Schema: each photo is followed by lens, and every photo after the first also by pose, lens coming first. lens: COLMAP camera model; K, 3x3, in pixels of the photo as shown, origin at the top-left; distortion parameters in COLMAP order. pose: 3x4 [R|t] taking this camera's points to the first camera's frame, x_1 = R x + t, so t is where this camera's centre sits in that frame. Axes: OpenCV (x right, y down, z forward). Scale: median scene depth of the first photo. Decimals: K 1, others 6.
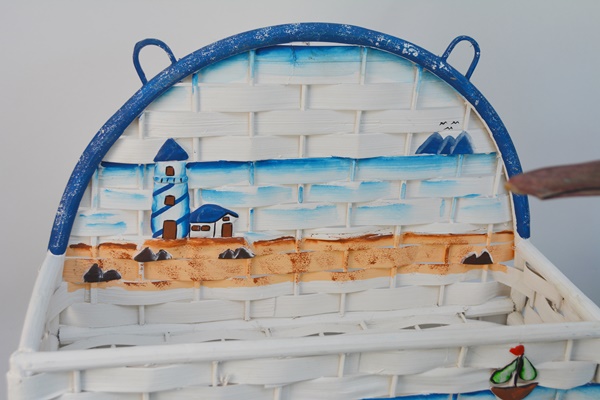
lens RADIAL K [[849.7, 0, 304.1], [0, 849.7, 194.8], [0, 0, 1]] dist [-0.028430, 0.000000]
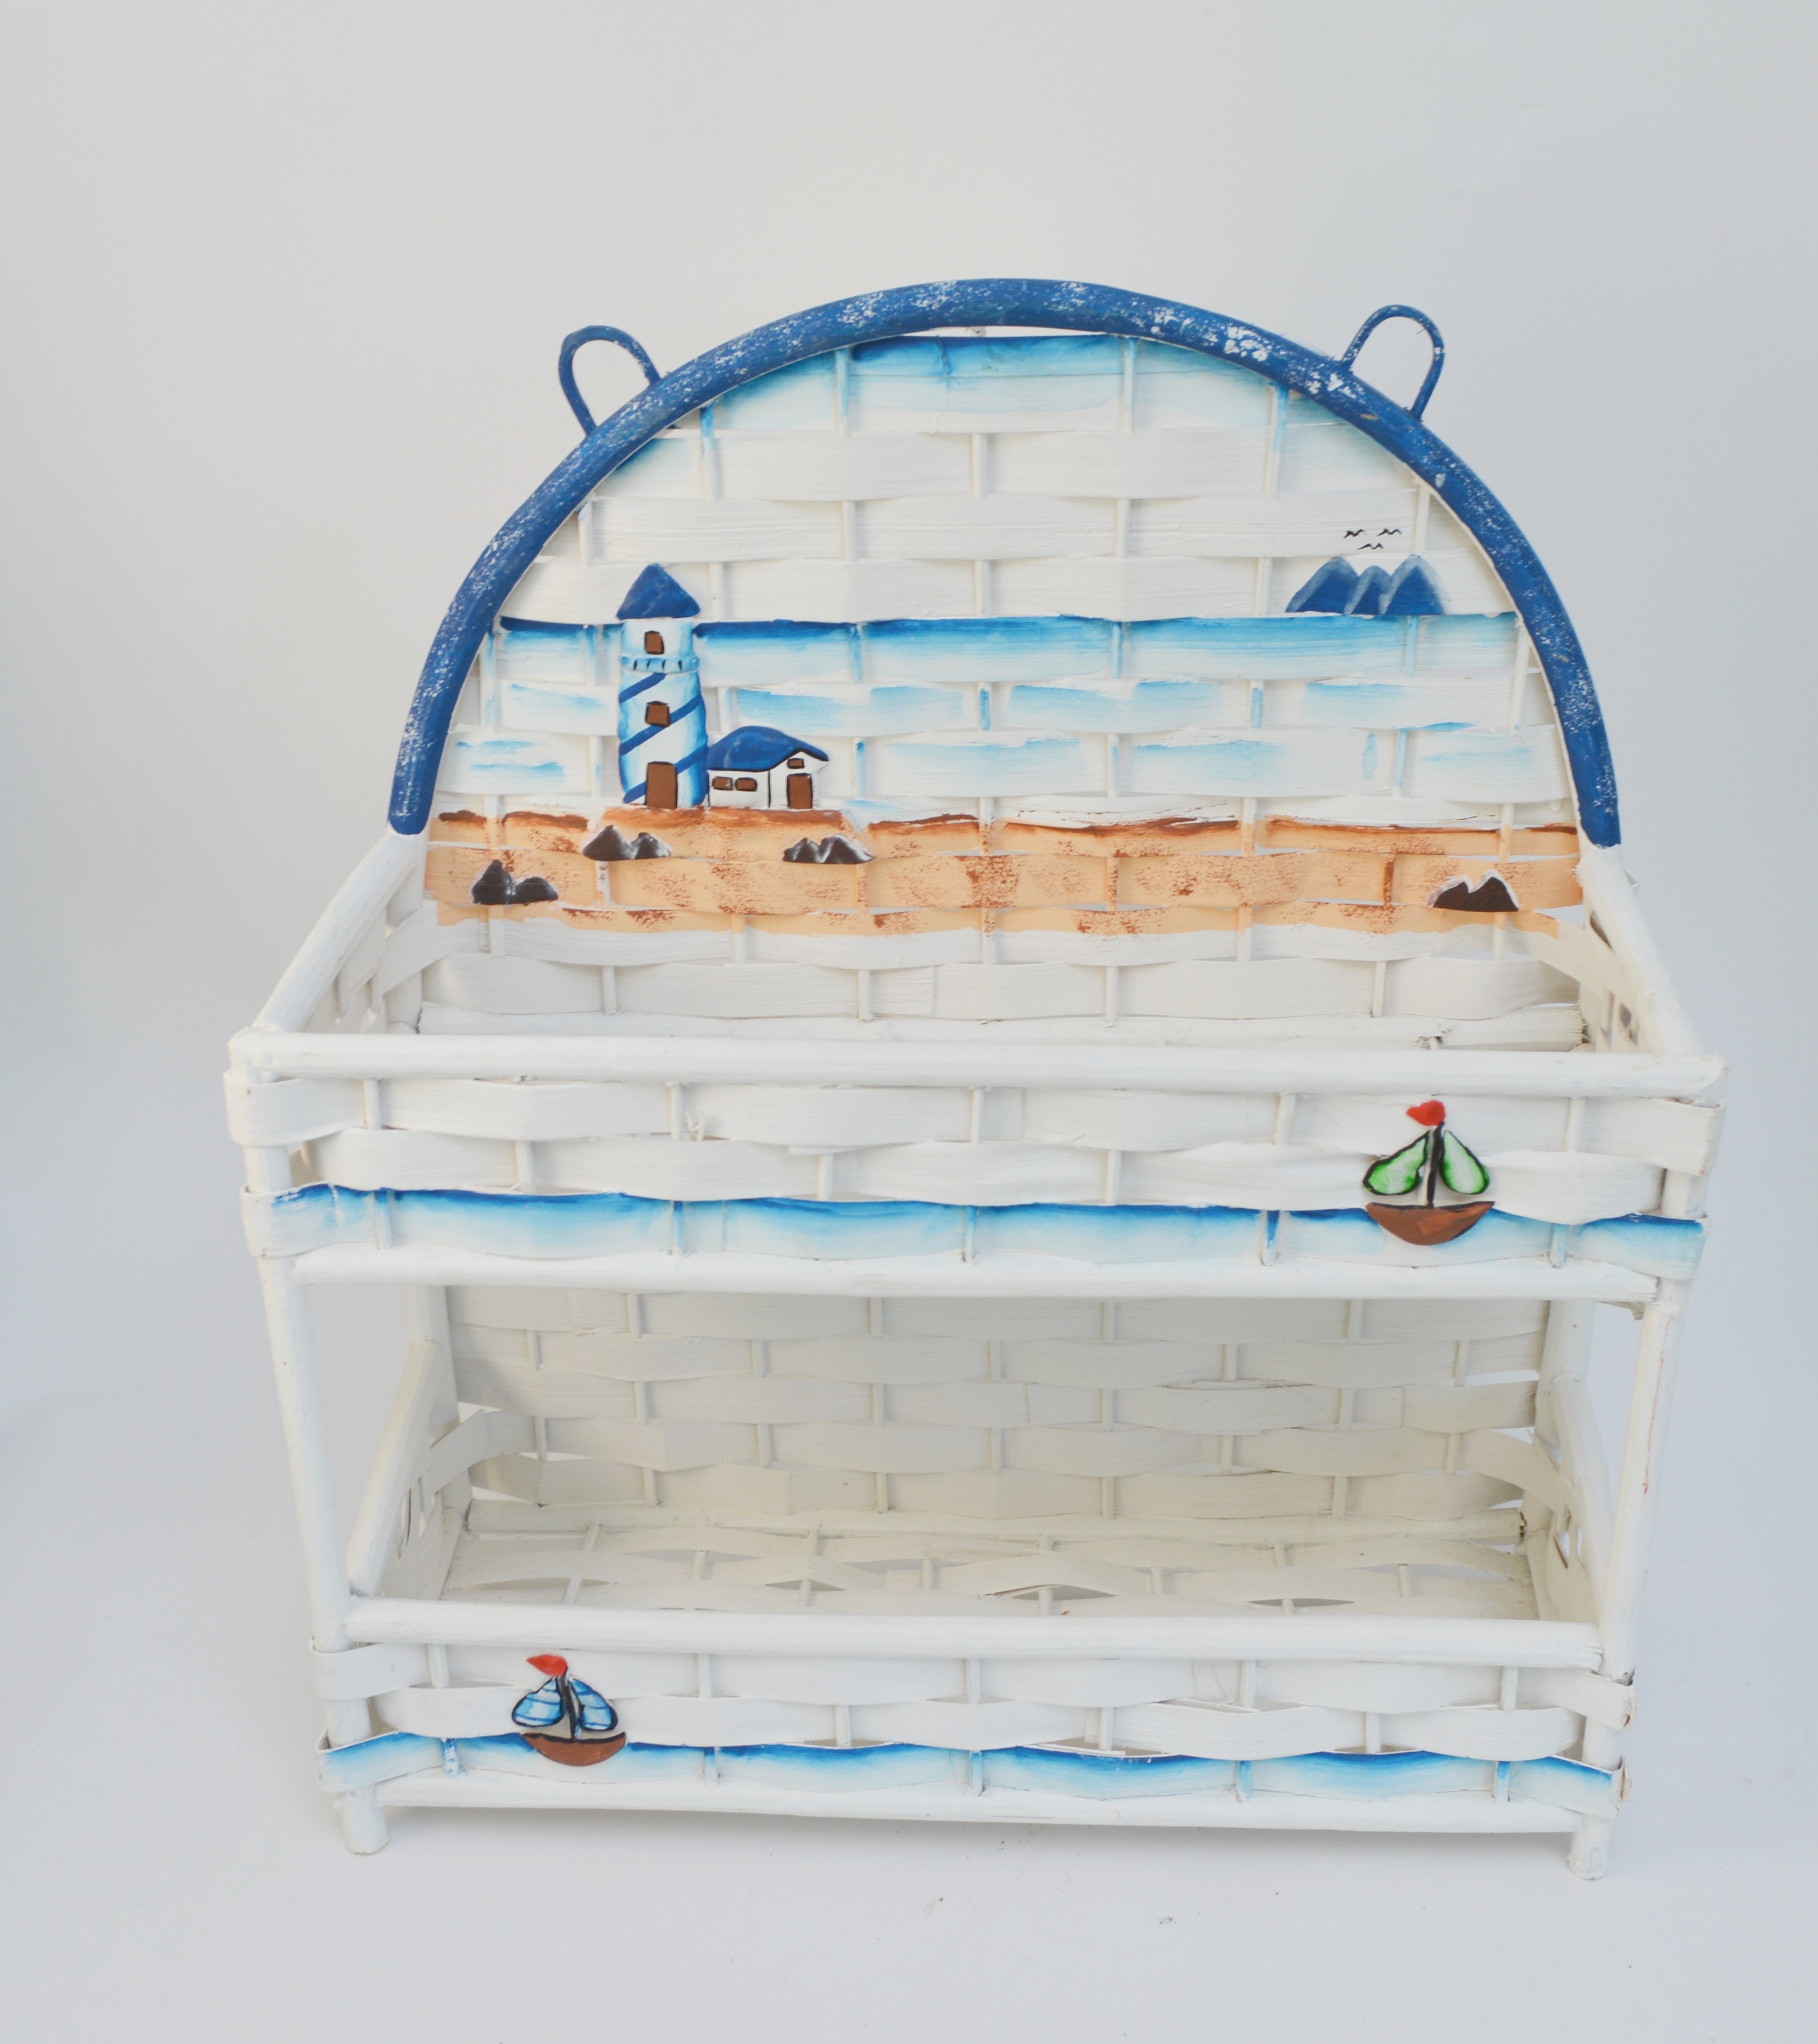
lens RADIAL K [[2725.5, 0, 879.0], [0, 2725.5, 947.3], [0, 0, 1]] dist [-0.085620, 0.000000]
pose [[0.963391, 0.049593, -0.263474, 0.303040], [-0.028936, 0.996236, 0.081715, 0.008491], [0.266535, -0.071100, 0.961199, -0.259554]]
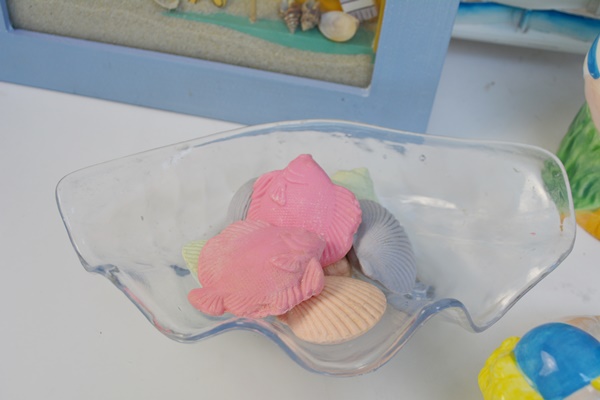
lens RADIAL K [[785.0, 0, 300.3], [0, 785.0, 195.0], [0, 0, 1]] dist [-0.031251, 0.000000]
pose [[0.944561, 0.258254, -0.202755, 0.009782], [-0.108472, 0.828297, 0.549689, 0.270577], [0.309901, -0.497222, 0.810390, 0.247040]]
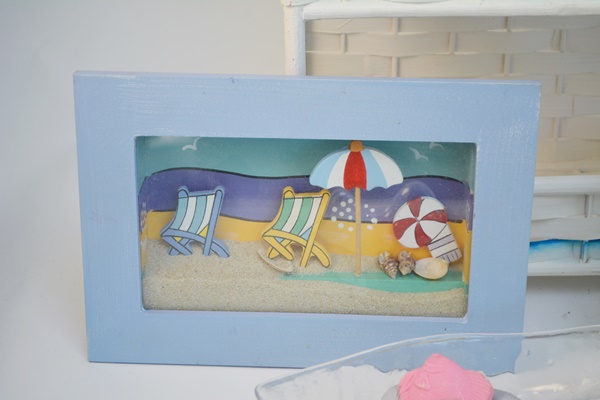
lens RADIAL K [[1388.8, 0, 298.5], [0, 1388.8, 202.1], [0, 0, 1]] dist [0.048213, 0.000000]
pose [[0.979363, 0.046249, -0.196744, 0.008663], [-0.009753, 0.983146, 0.182560, 0.193887], [0.201872, -0.176874, 0.963309, -0.509014]]
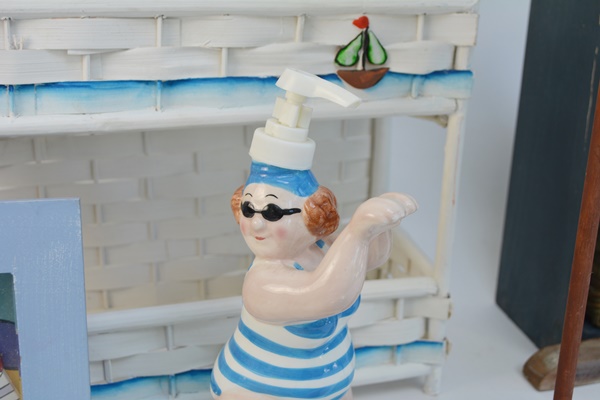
lens RADIAL K [[785.0, 0, 309.3], [0, 785.0, 197.3], [0, 0, 1]] dist [-0.031251, 0.000000]
pose [[0.996474, -0.053804, 0.064378, 0.120114], [0.055318, 0.998227, -0.021957, 0.346465], [-0.063083, 0.025441, 0.997684, 0.160622]]
